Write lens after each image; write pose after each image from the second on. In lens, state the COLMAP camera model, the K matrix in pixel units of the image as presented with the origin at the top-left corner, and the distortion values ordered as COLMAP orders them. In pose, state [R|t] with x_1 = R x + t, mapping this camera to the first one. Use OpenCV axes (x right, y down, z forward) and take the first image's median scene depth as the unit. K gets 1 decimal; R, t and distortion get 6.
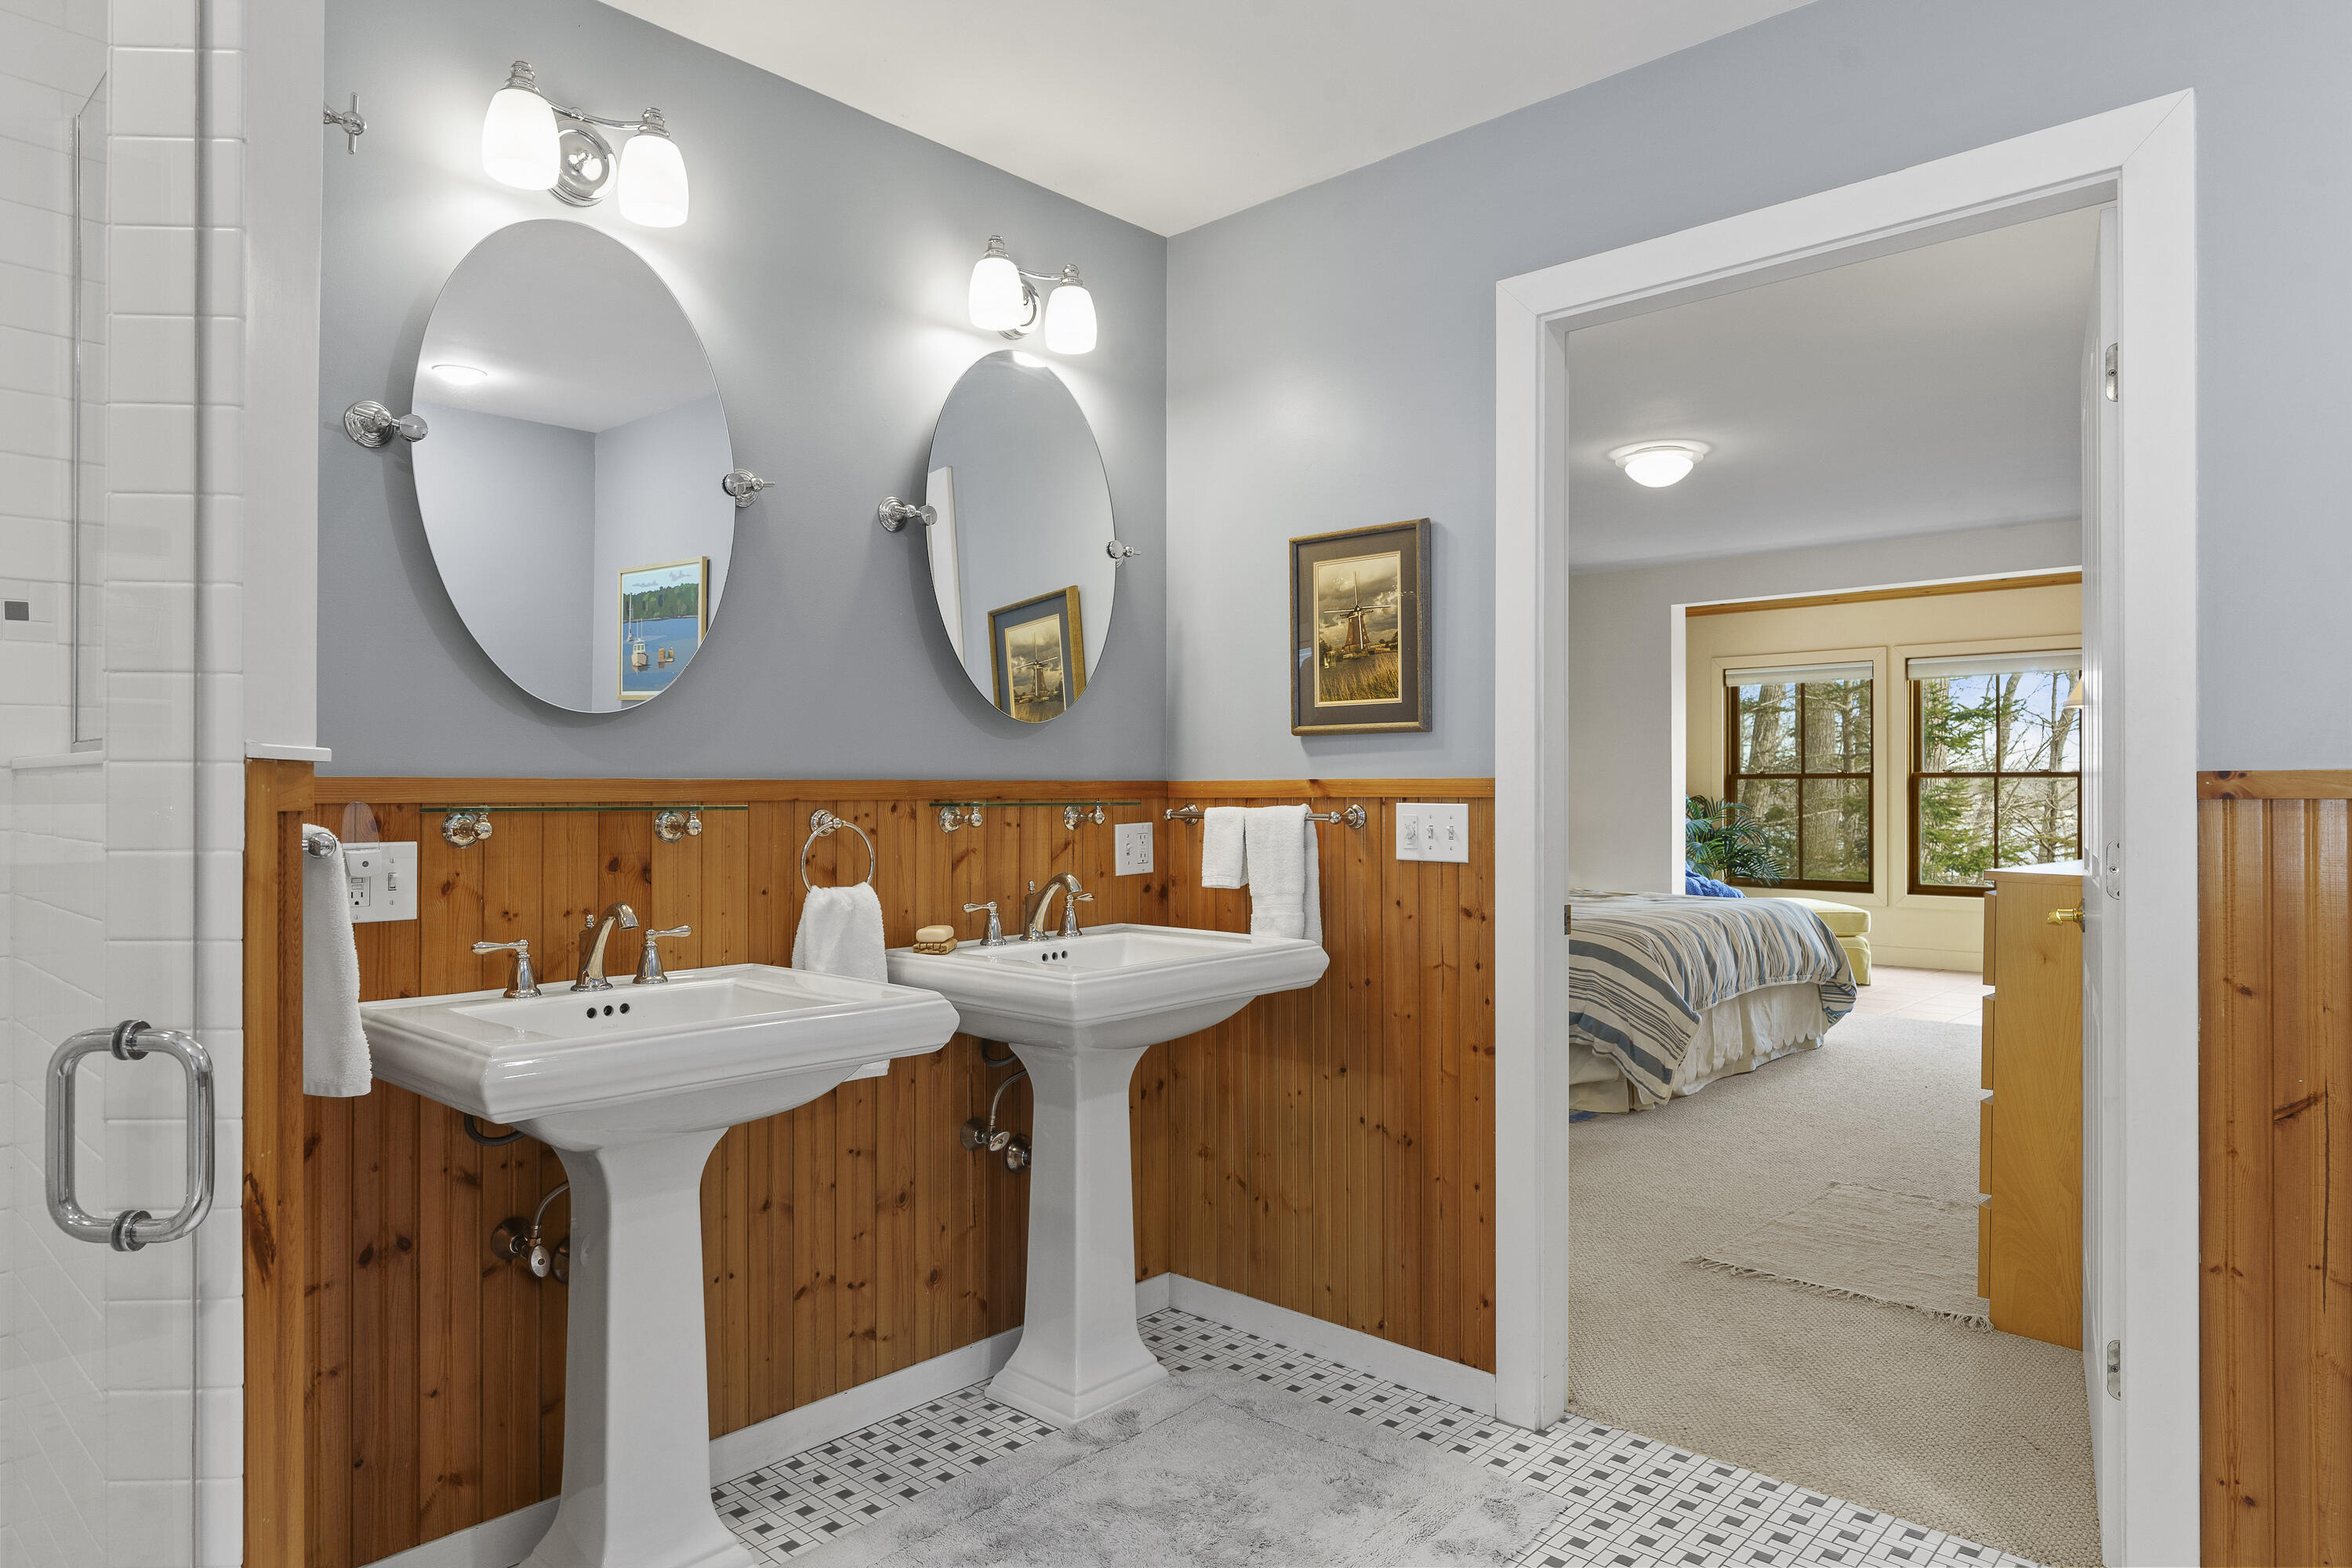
lens RADIAL K [[1394.4, 0, 1172.6], [0, 1394.4, 788.4], [0, 0, 1]] dist [0.000476, -0.002669]
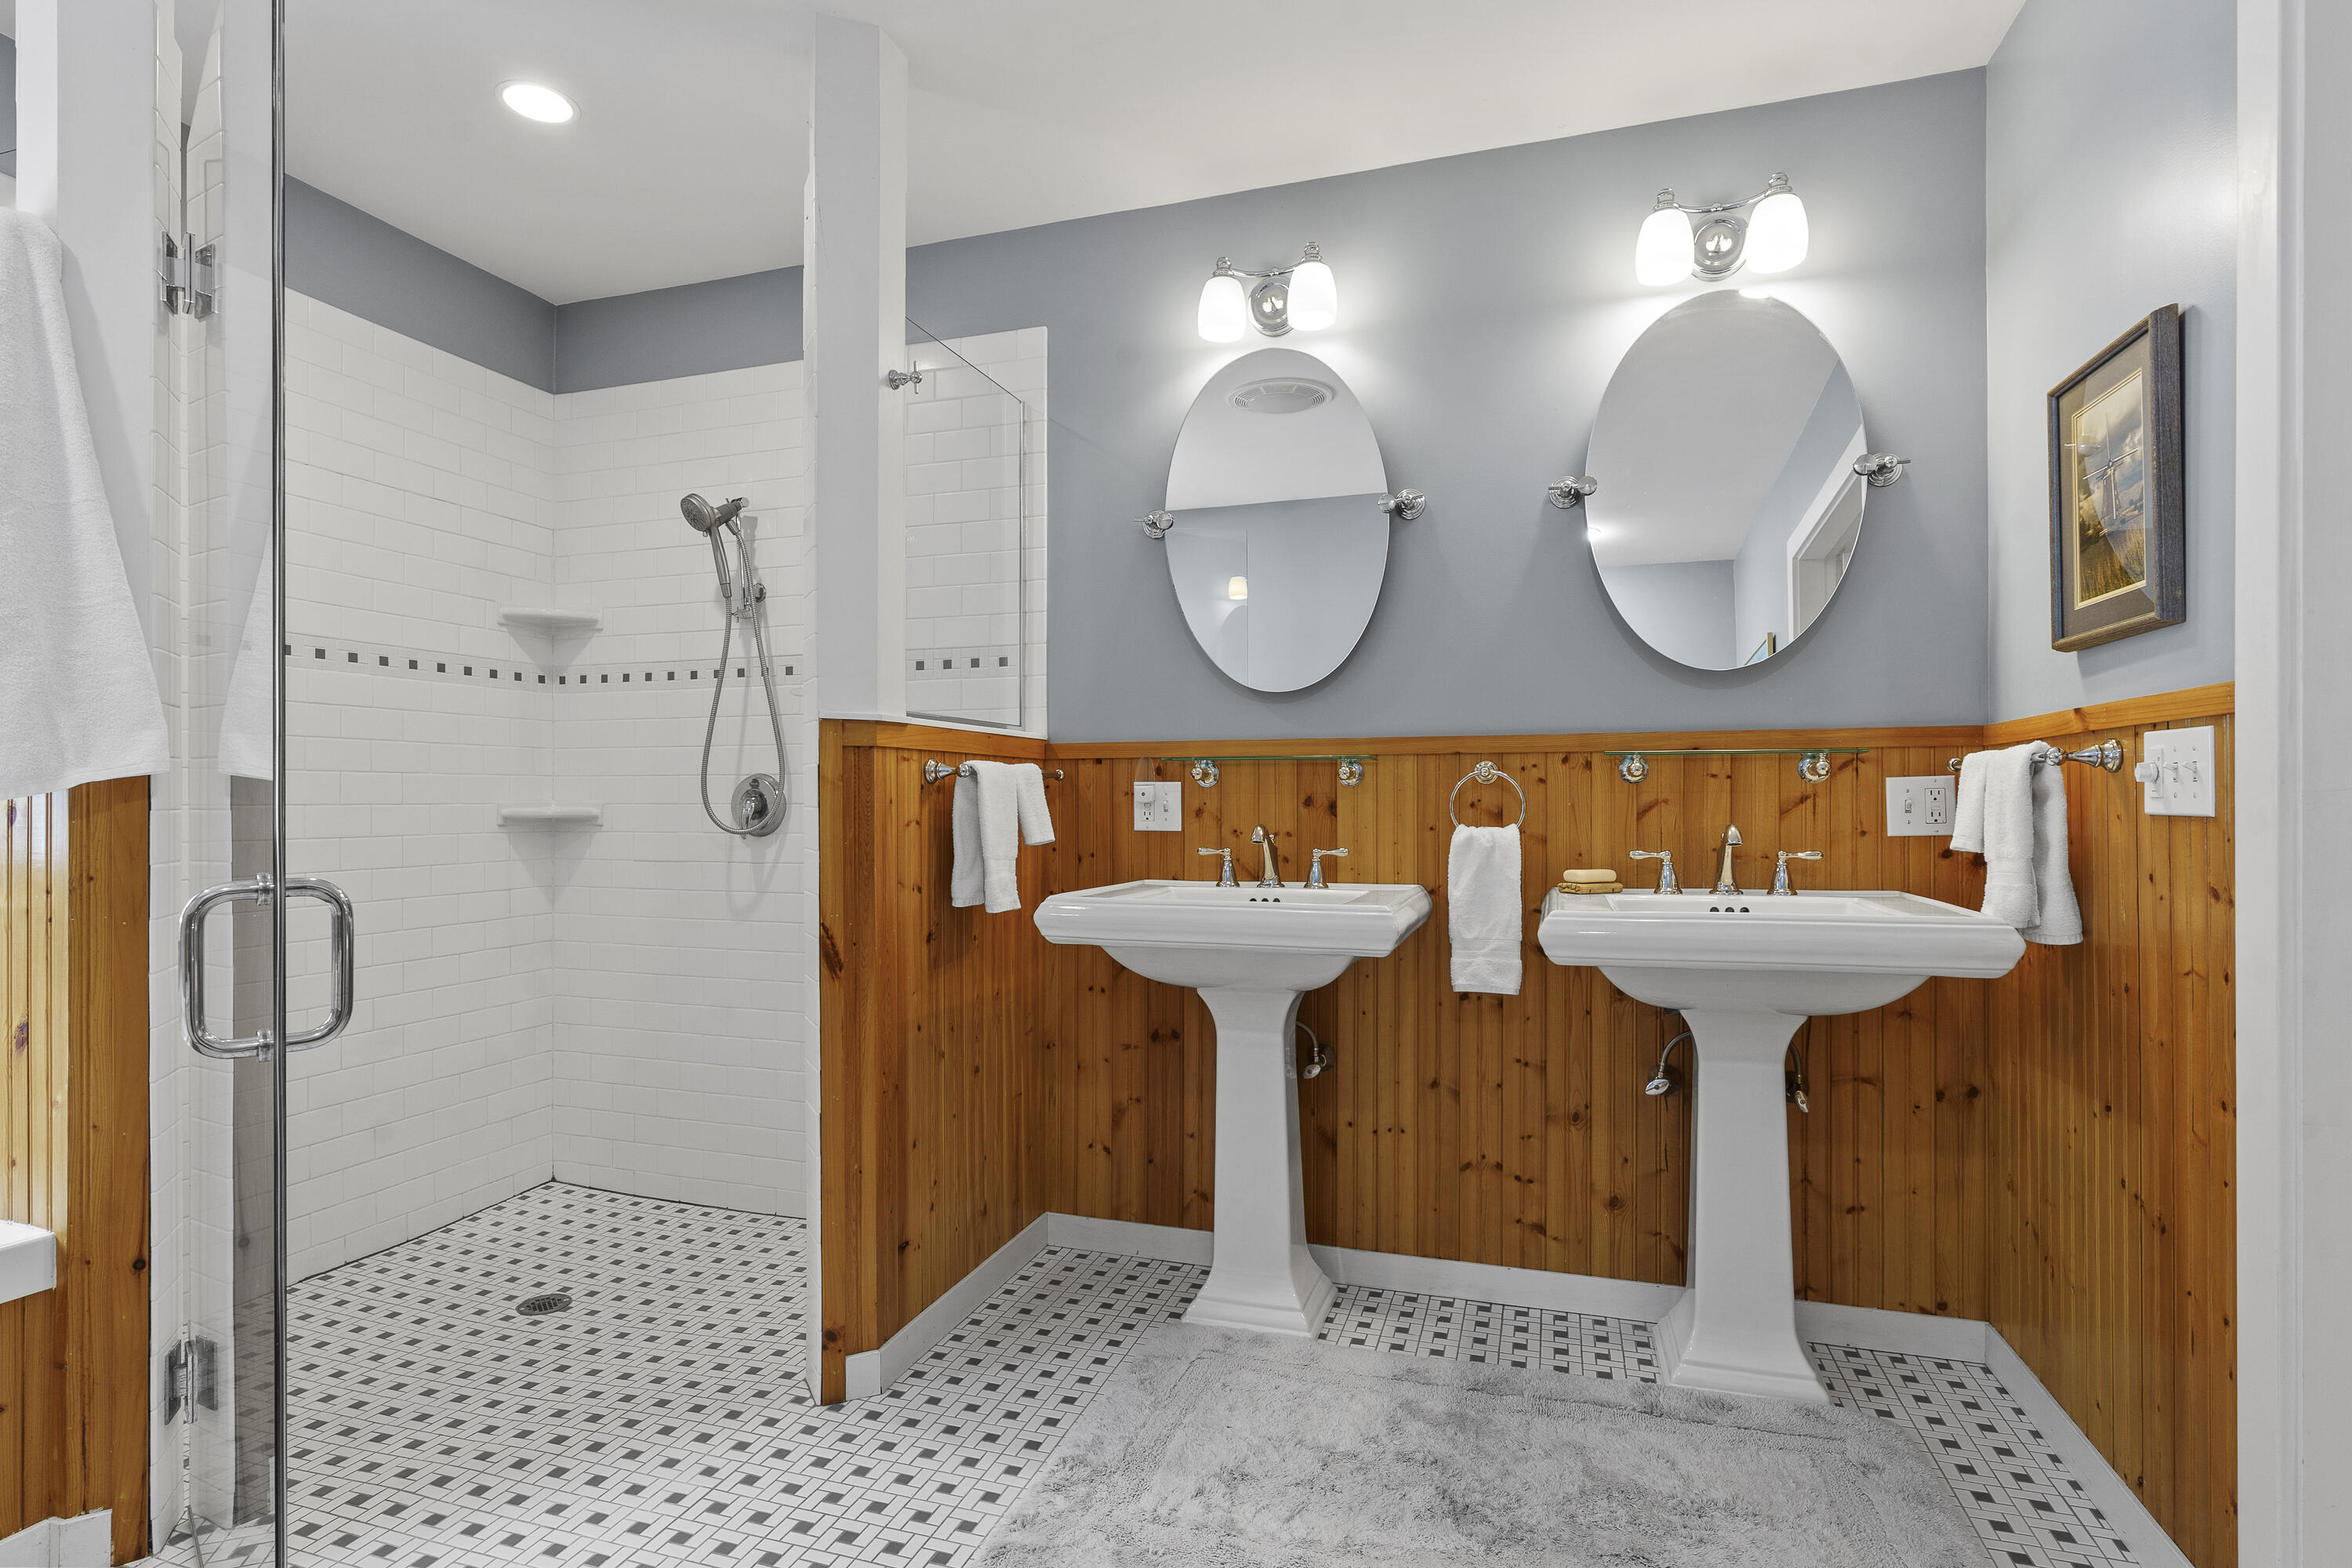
lens RADIAL K [[1127.9, 0, 1181.9], [0, 1127.9, 797.9], [0, 0, 1]] dist [-0.007610, -0.000023]
pose [[0.437211, -0.000666, -0.899359, 0.474968], [0.002935, 0.999995, 0.000686, 0.043526], [0.899354, -0.002940, 0.437211, 0.347374]]
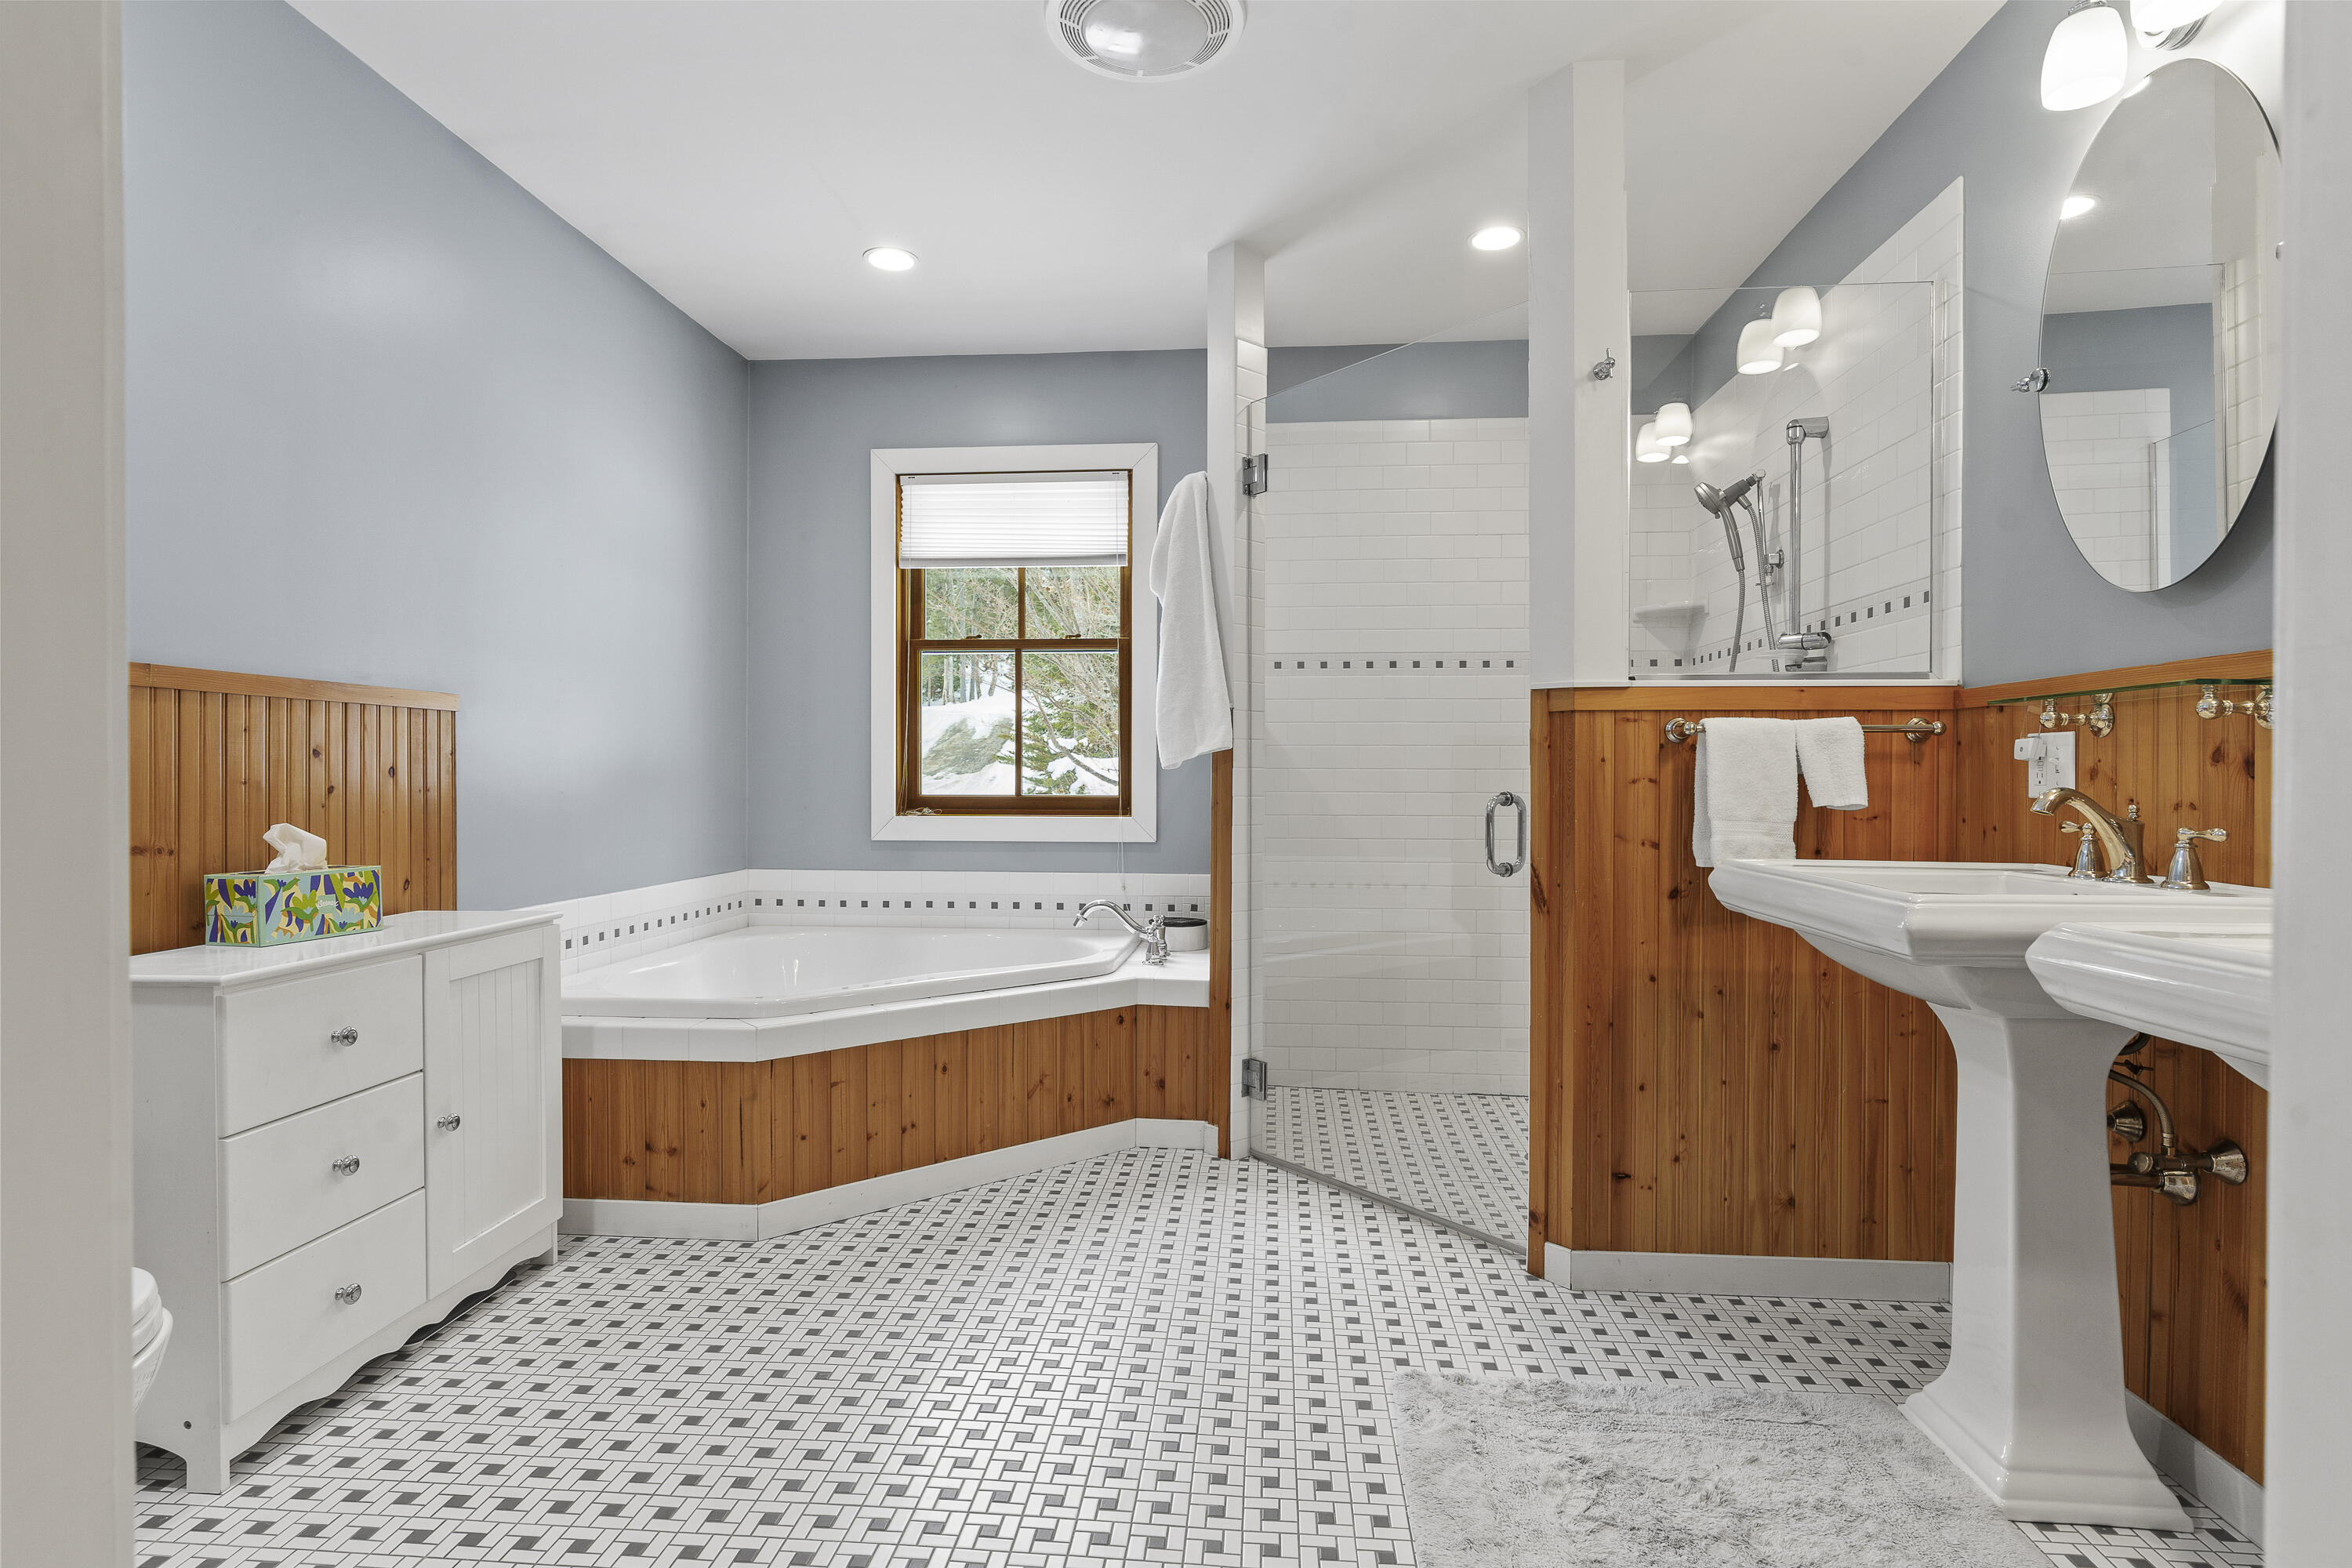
lens RADIAL K [[1182.6, 0, 1224.9], [0, 1182.6, 779.4], [0, 0, 1]] dist [-0.003412, 0.000104]
pose [[-0.757981, 0.000264, -0.652276, 0.482595], [0.000801, 1.000000, -0.000527, 0.060769], [0.652276, -0.000921, -0.757981, 1.002733]]
